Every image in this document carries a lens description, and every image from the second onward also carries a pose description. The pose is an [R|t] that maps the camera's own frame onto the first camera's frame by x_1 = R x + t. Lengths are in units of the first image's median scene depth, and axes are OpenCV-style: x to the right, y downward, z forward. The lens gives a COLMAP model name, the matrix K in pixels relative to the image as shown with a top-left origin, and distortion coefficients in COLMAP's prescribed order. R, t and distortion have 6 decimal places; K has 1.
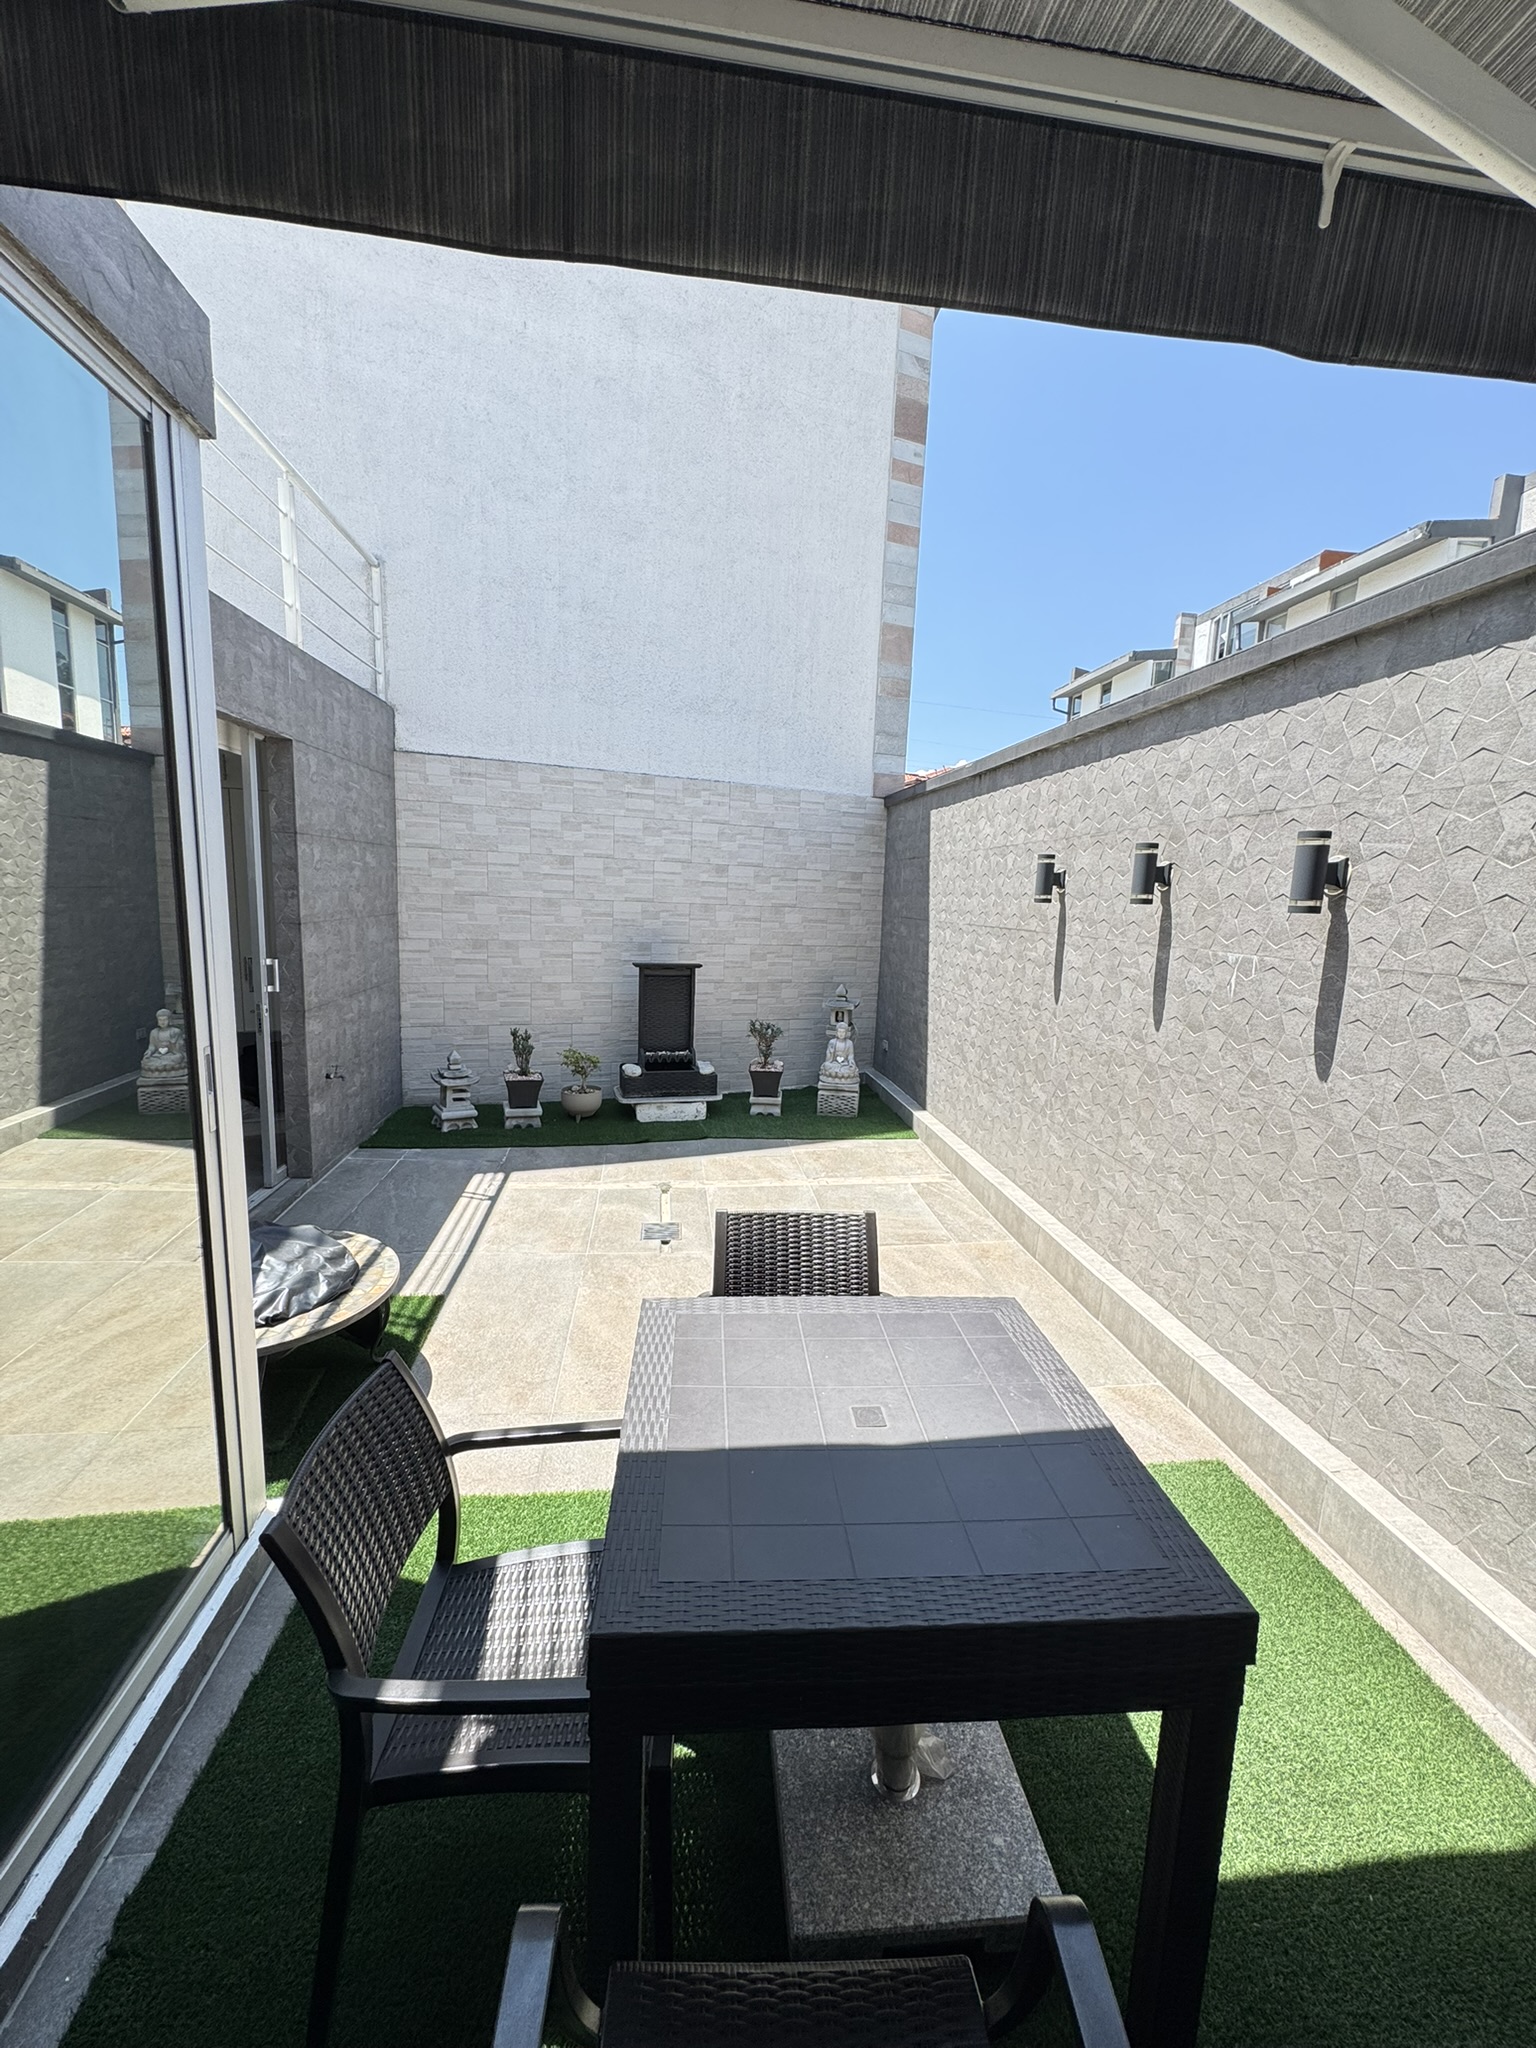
lens RADIAL K [[817.0, 0, 768.0], [0, 817.0, 1024.0], [0, 0, 1]] dist [-0.000315, -0.000970]
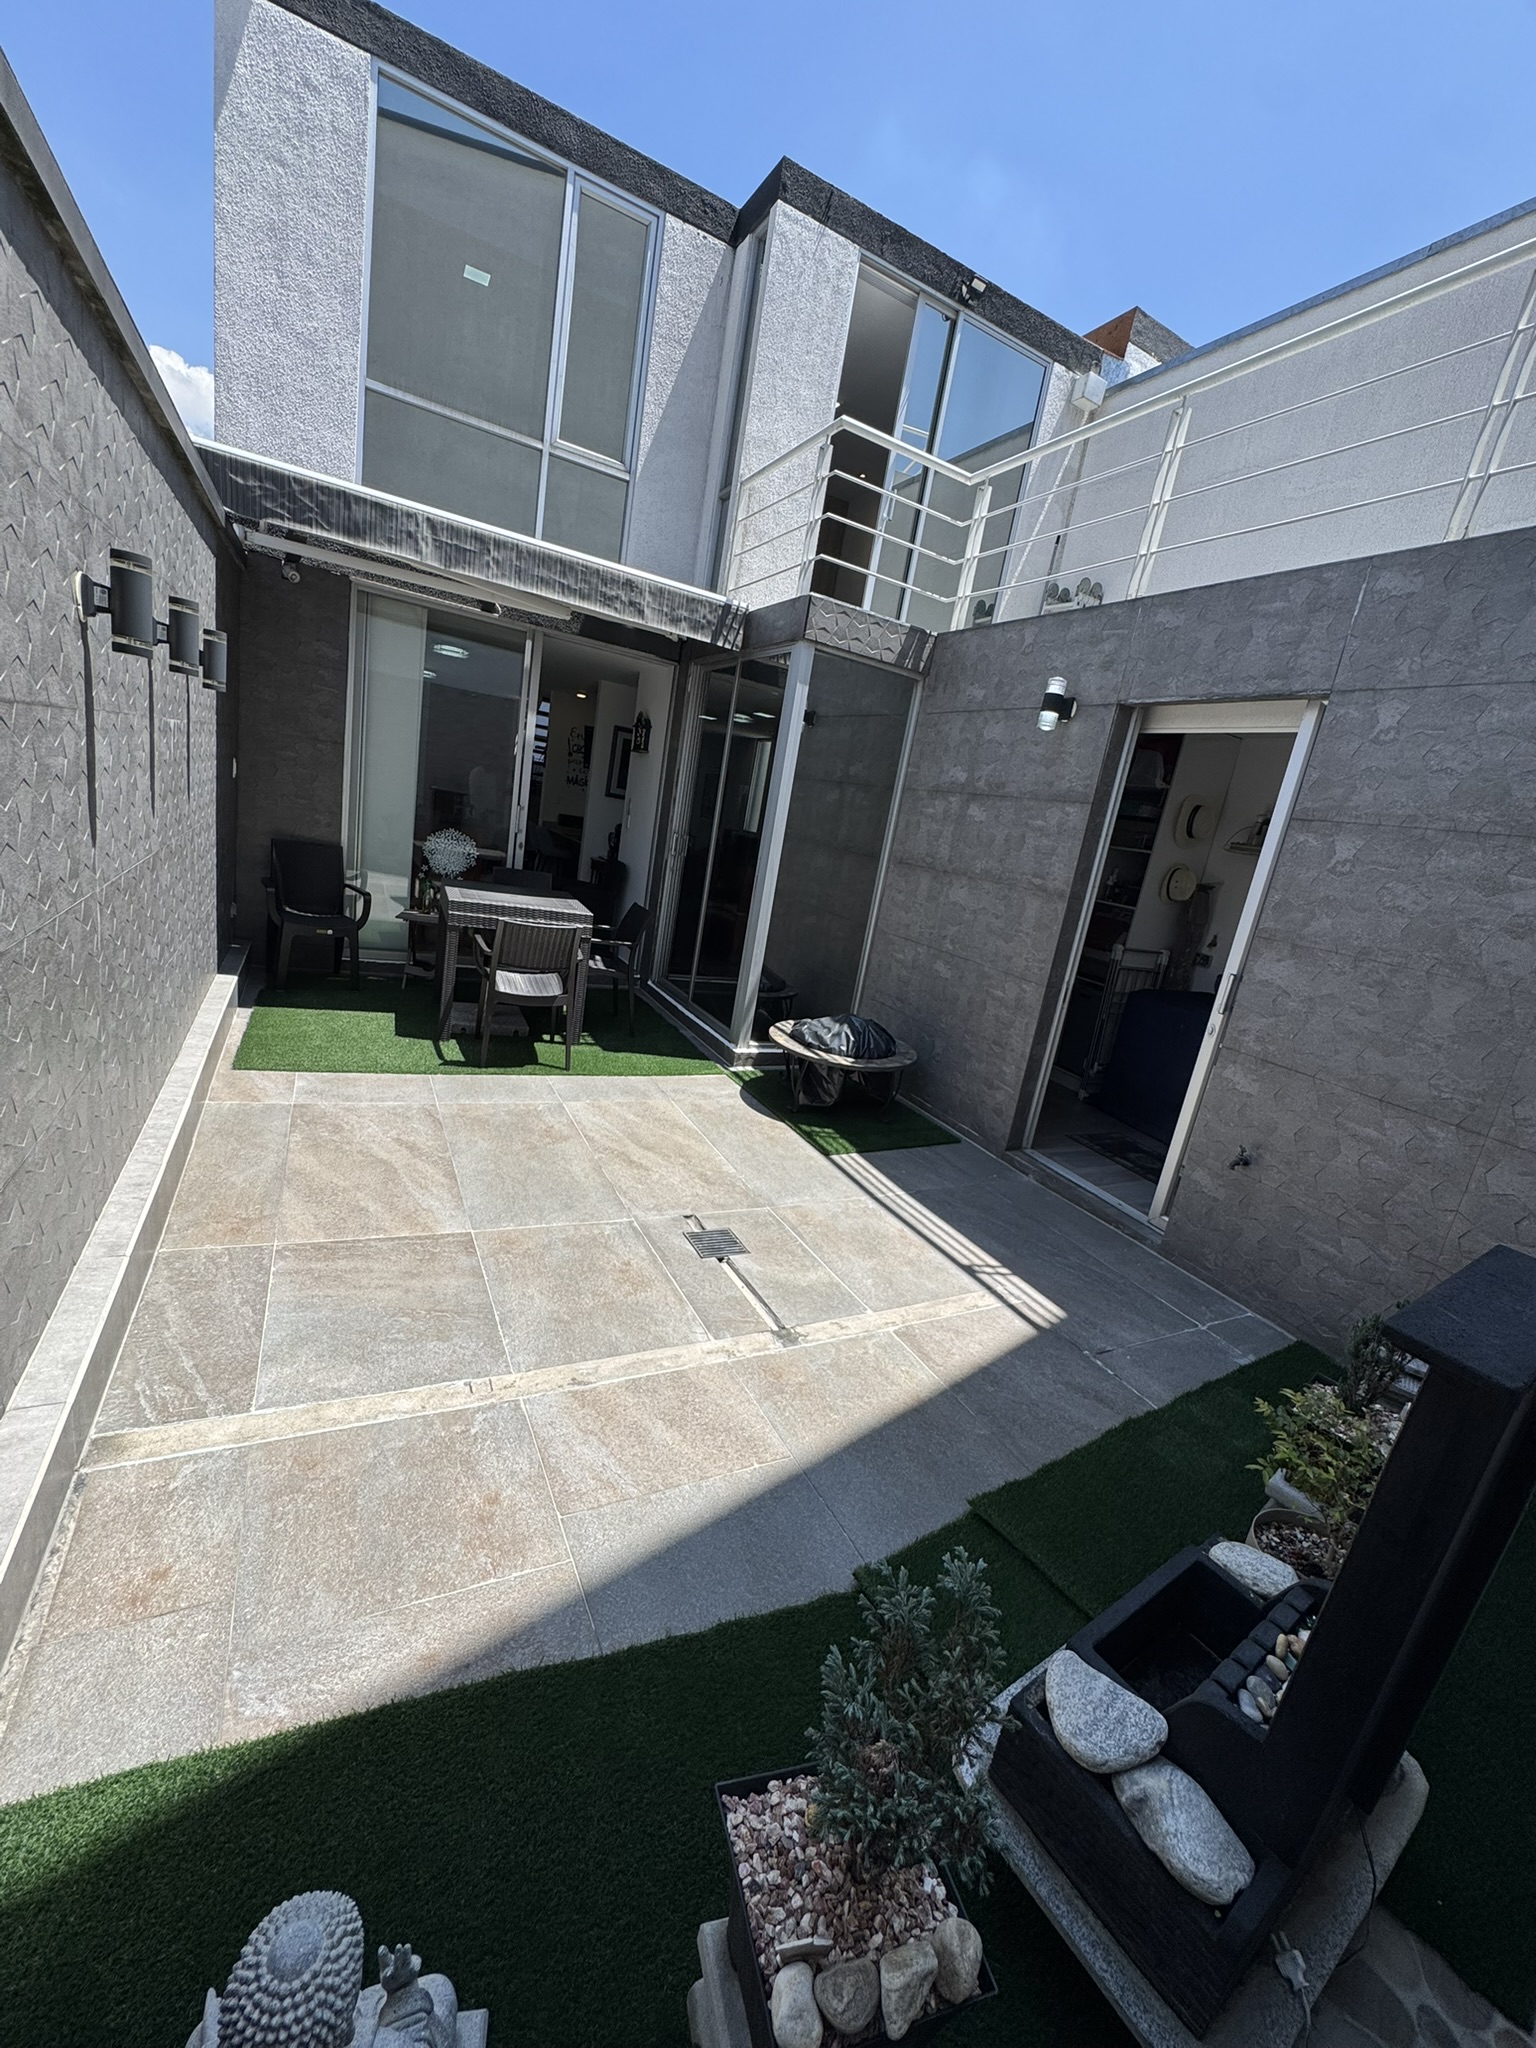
lens RADIAL K [[817.0, 0, 768.0], [0, 817.0, 1024.0], [0, 0, 1]] dist [-0.000315, -0.000970]
pose [[-0.921657, -0.103056, -0.374068, 0.110590], [-0.250386, 0.894448, 0.370499, -0.188949], [0.296402, 0.435135, -0.850179, 1.348220]]
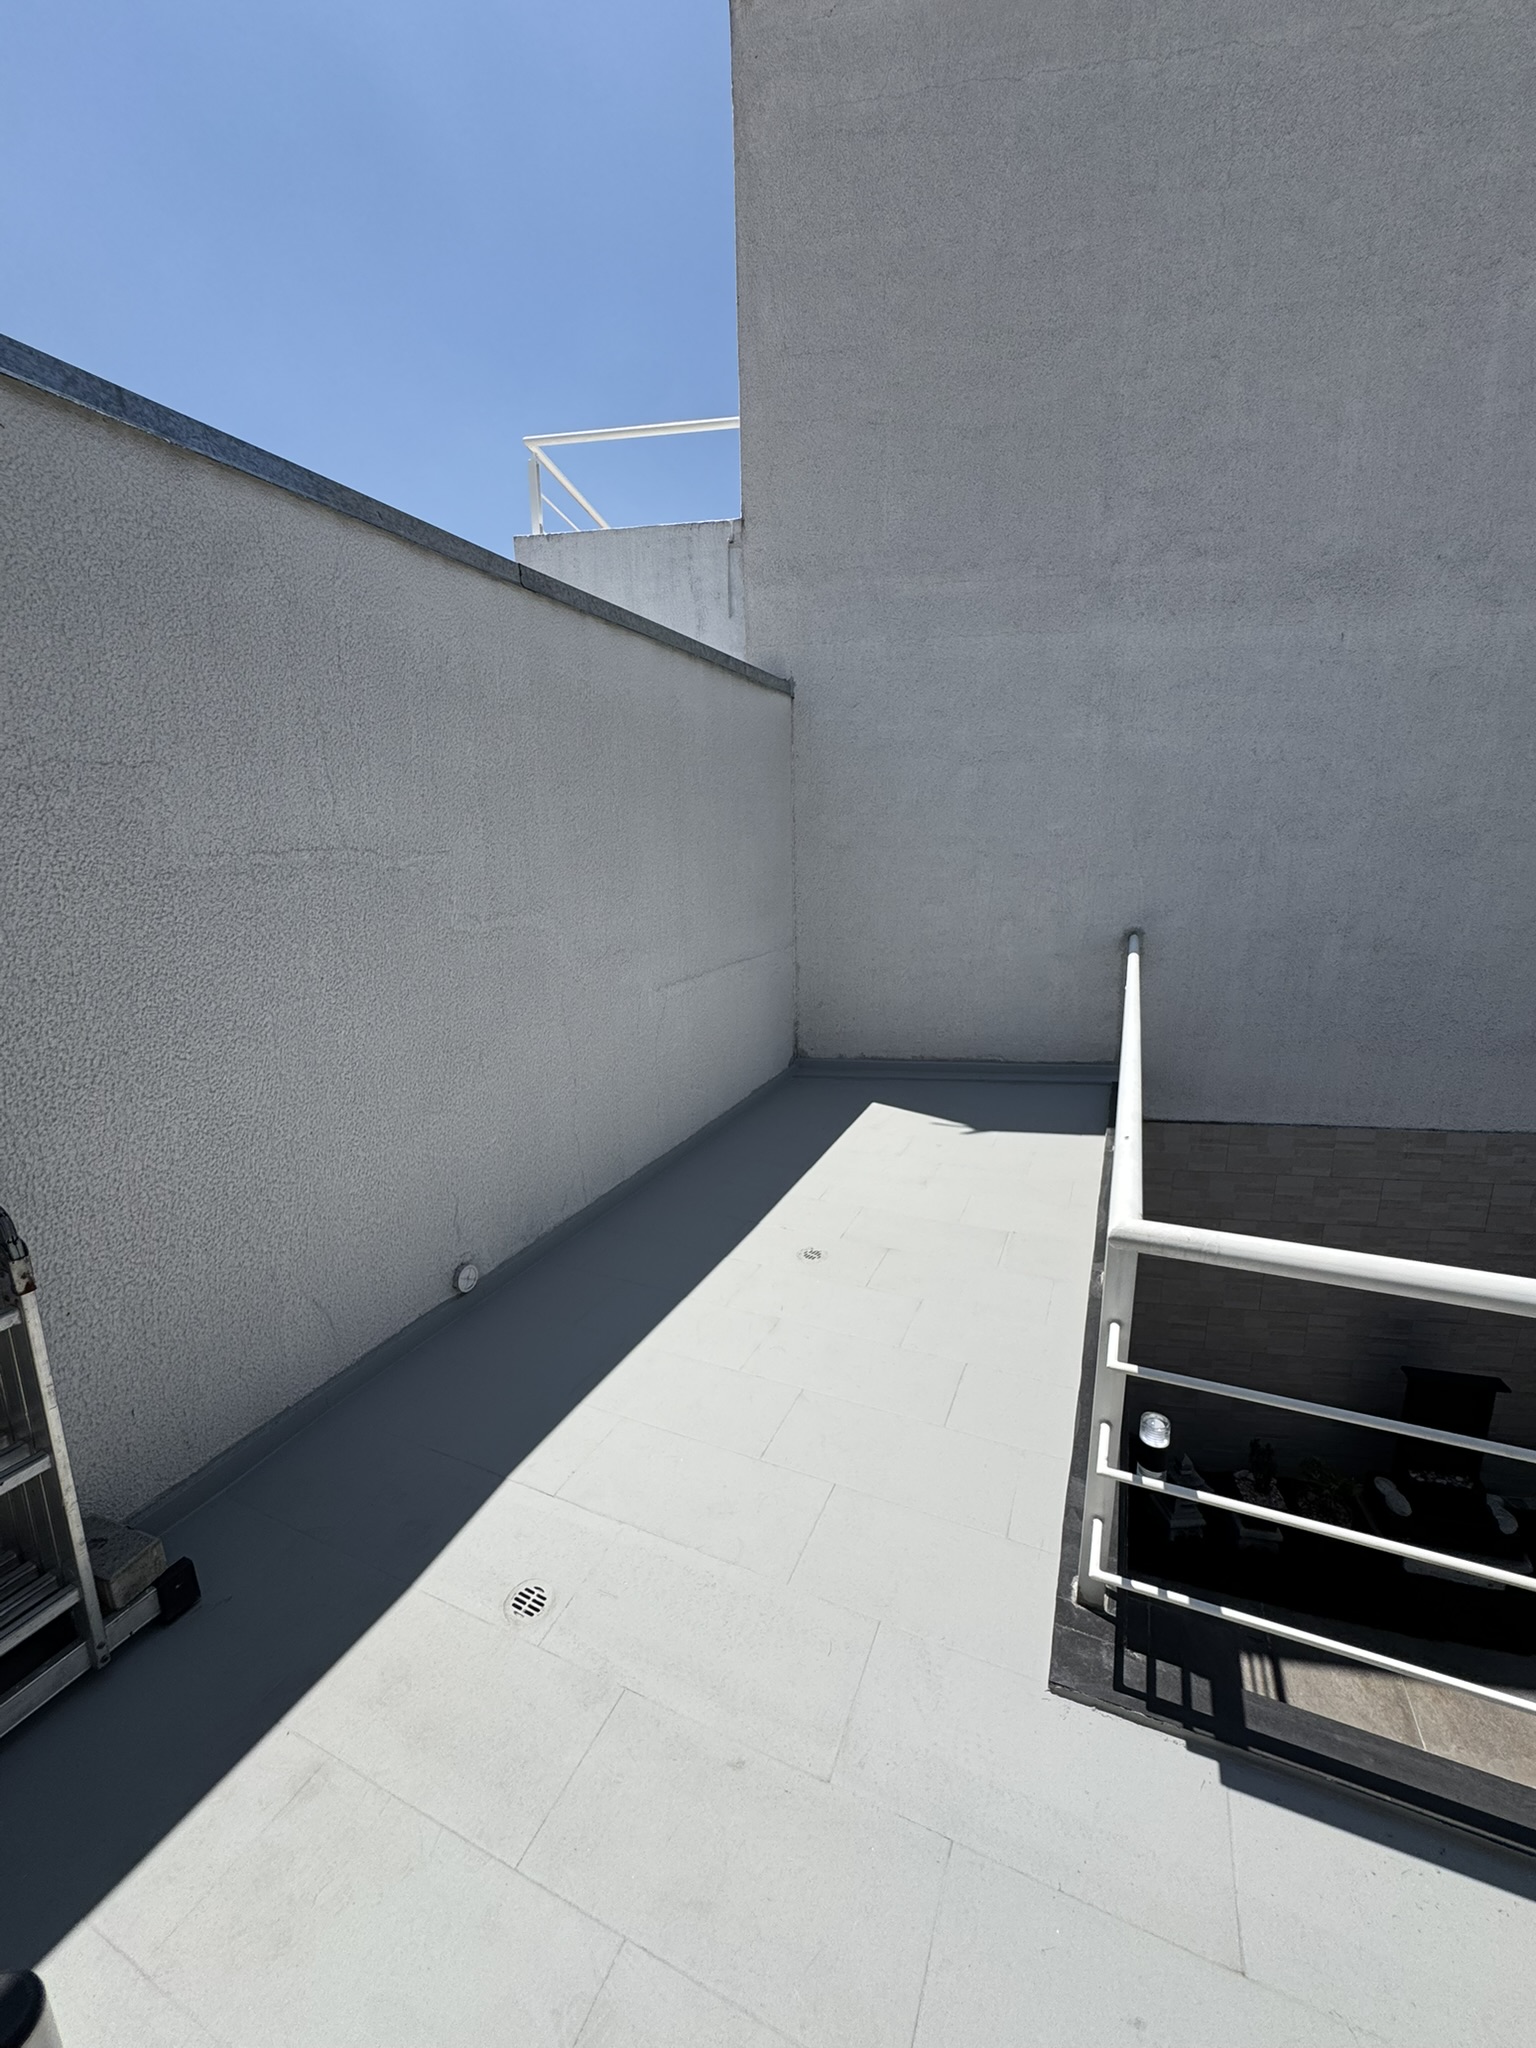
lens RADIAL K [[817.0, 0, 768.0], [0, 817.0, 1024.0], [0, 0, 1]] dist [-0.000315, -0.000970]
pose [[0.857081, 0.060687, -0.511595, -0.396840], [-0.033032, 0.997468, 0.062984, -0.568602], [0.514122, -0.037083, 0.856915, -0.018533]]
